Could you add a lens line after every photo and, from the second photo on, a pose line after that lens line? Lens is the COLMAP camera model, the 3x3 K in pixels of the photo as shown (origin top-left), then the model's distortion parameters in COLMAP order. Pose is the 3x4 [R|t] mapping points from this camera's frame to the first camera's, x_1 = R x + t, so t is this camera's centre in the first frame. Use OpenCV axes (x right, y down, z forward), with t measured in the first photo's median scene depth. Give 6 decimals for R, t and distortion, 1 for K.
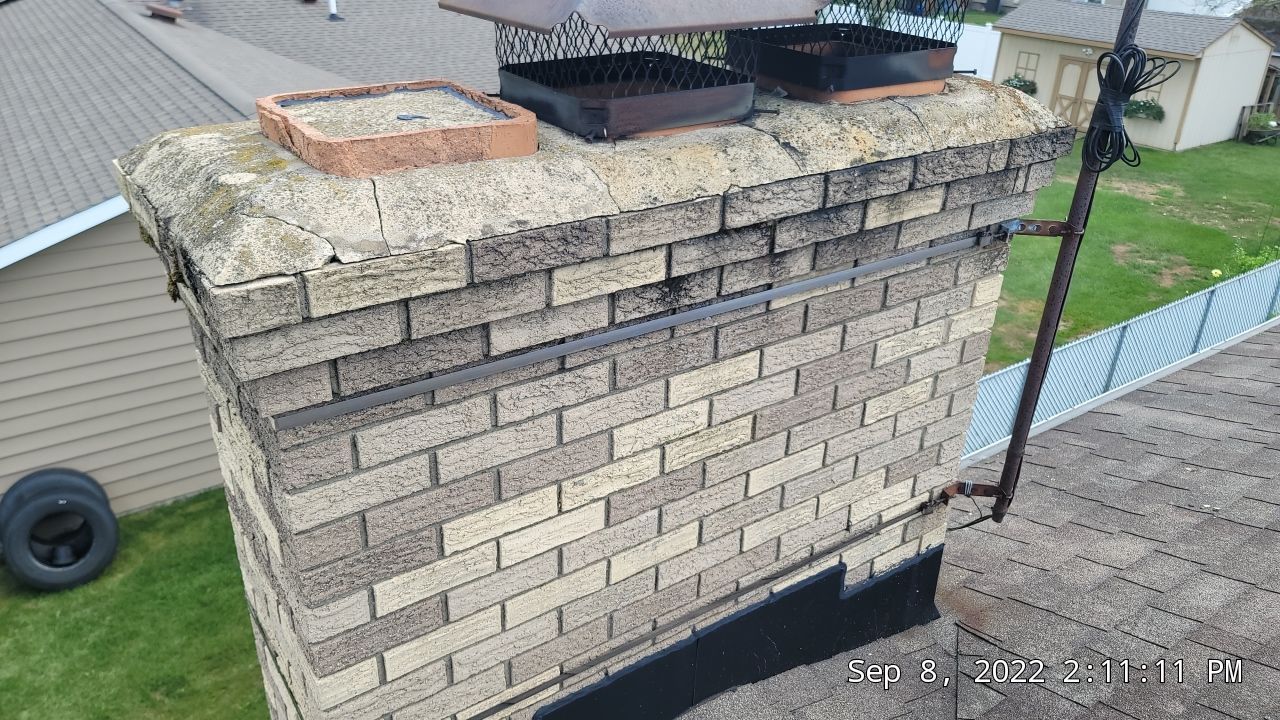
lens RADIAL K [[949.6, 0, 649.5], [0, 949.6, 356.3], [0, 0, 1]] dist [0.068892, -0.053838]
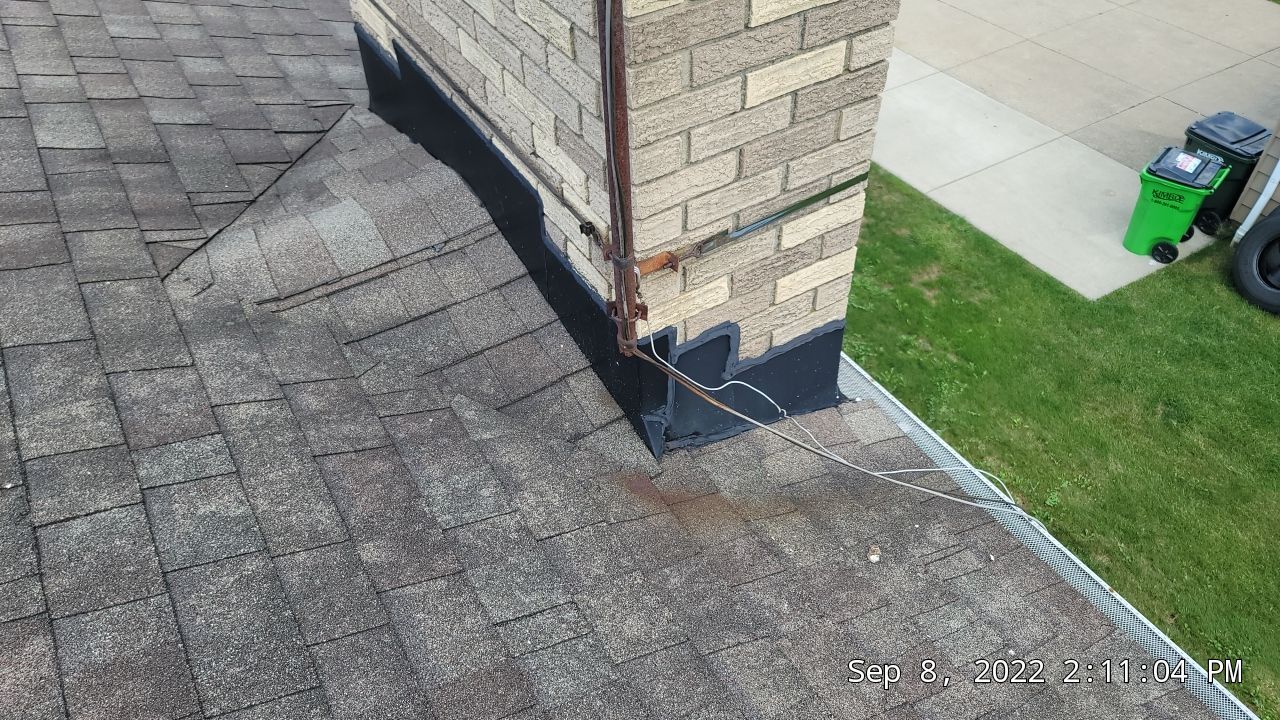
lens RADIAL K [[949.6, 0, 642.4], [0, 949.6, 367.8], [0, 0, 1]] dist [0.068892, -0.053838]
pose [[-0.065974, 0.673997, -0.735782, 1.272185], [-0.442471, 0.641164, 0.626999, -0.368621], [0.894353, 0.366928, 0.255924, 1.239340]]
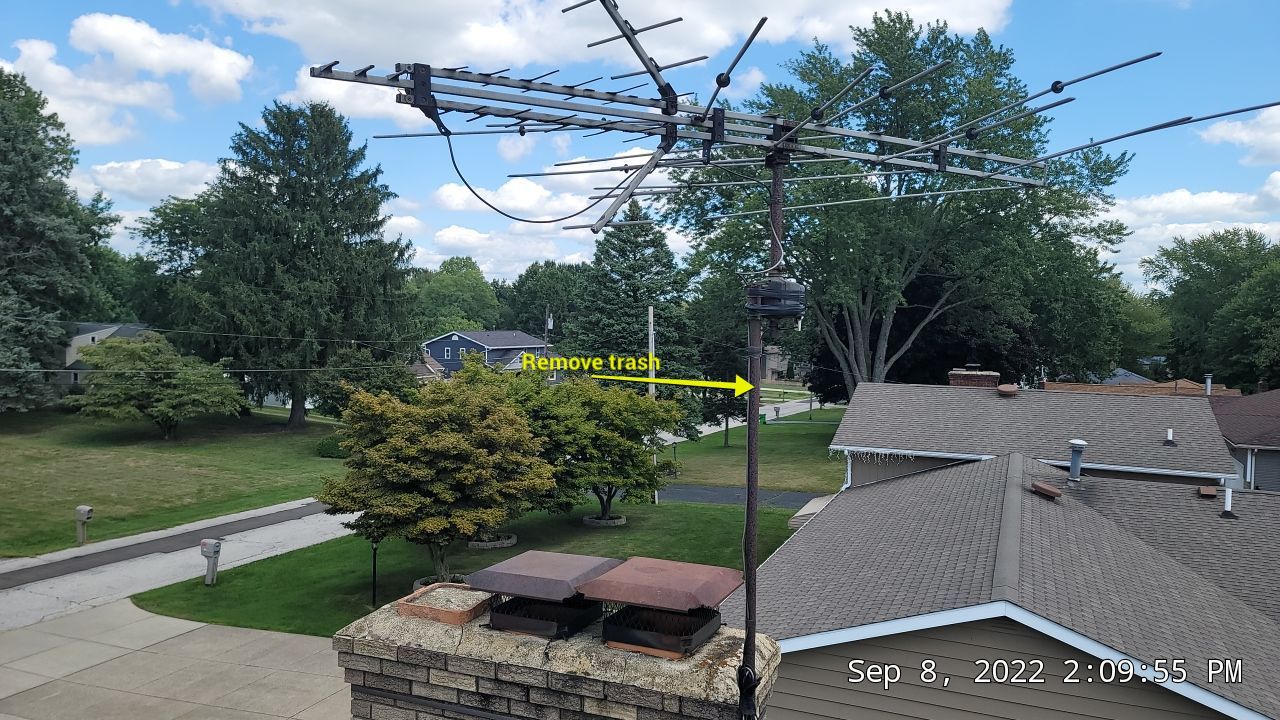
lens RADIAL K [[949.6, 0, 641.6], [0, 949.6, 350.9], [0, 0, 1]] dist [0.068892, -0.053838]
pose [[0.544594, 0.012532, -0.838606, 2.022286], [-0.383851, 0.892745, -0.235933, -0.393337], [0.745704, 0.450388, 0.490995, -0.221602]]
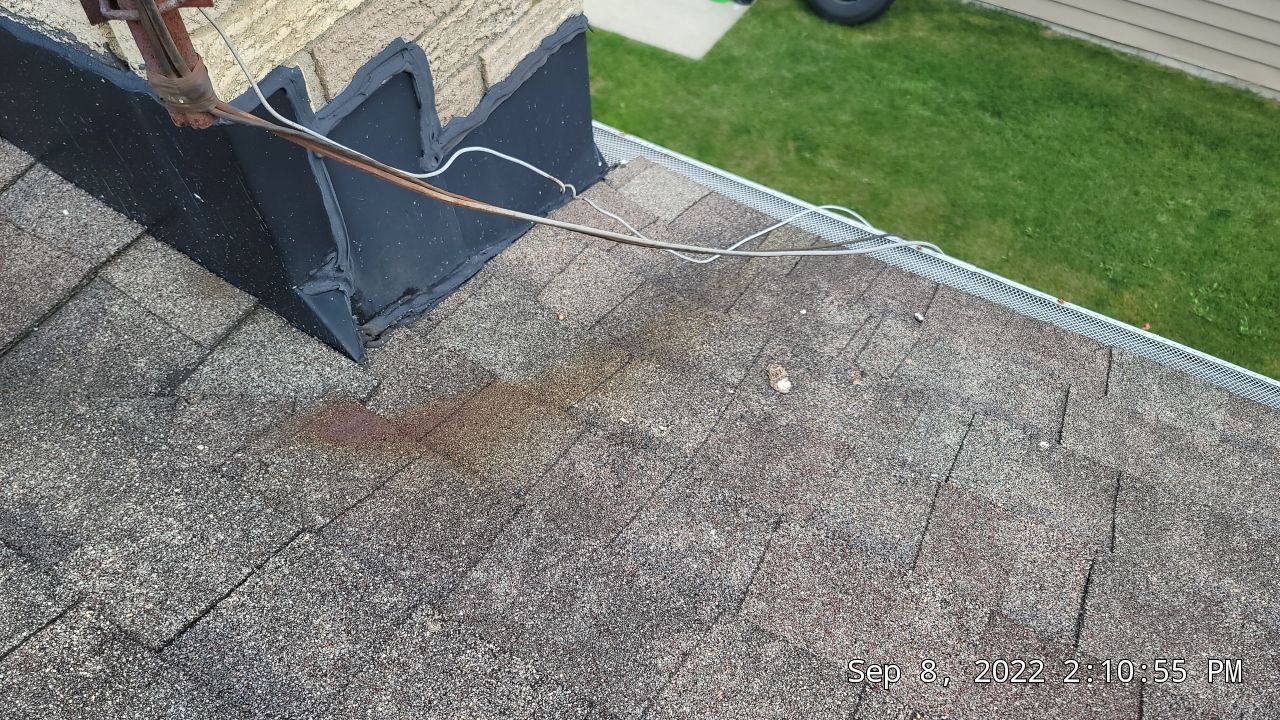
lens RADIAL K [[949.6, 0, 627.4], [0, 949.6, 362.2], [0, 0, 1]] dist [0.068892, -0.053838]
pose [[0.412602, 0.703231, -0.578987, 0.887747], [-0.410166, 0.710960, 0.571227, 0.032280], [0.813341, 0.001792, 0.581785, 1.391276]]
